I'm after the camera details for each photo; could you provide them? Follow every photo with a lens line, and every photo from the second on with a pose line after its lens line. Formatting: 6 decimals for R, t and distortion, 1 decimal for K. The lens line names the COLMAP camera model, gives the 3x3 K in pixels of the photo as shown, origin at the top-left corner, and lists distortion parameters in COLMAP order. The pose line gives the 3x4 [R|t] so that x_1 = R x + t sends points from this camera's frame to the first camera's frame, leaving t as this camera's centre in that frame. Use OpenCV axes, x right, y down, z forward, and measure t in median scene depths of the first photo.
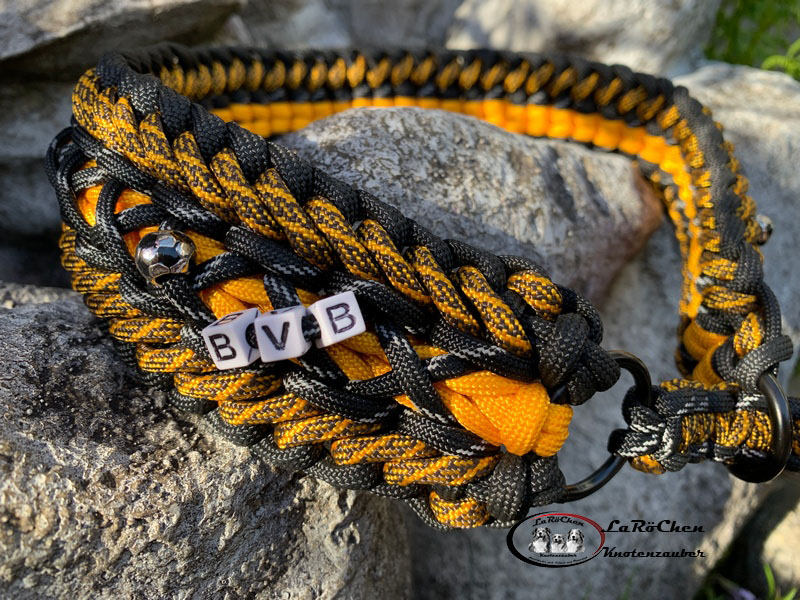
lens RADIAL K [[616.1, 0, 400.0], [0, 616.1, 300.0], [0, 0, 1]] dist [-0.000913, -0.006237]
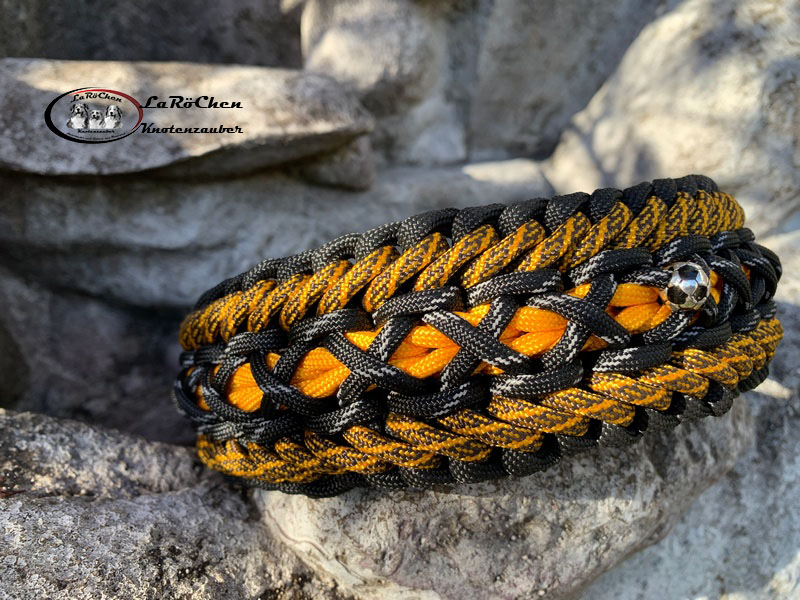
lens RADIAL K [[616.1, 0, 400.0], [0, 616.1, 300.0], [0, 0, 1]] dist [-0.000913, -0.006237]
pose [[0.980762, 0.175052, -0.086387, -0.074841], [-0.171597, 0.984094, 0.045982, -0.279747], [0.093062, -0.030273, 0.995200, -0.019762]]
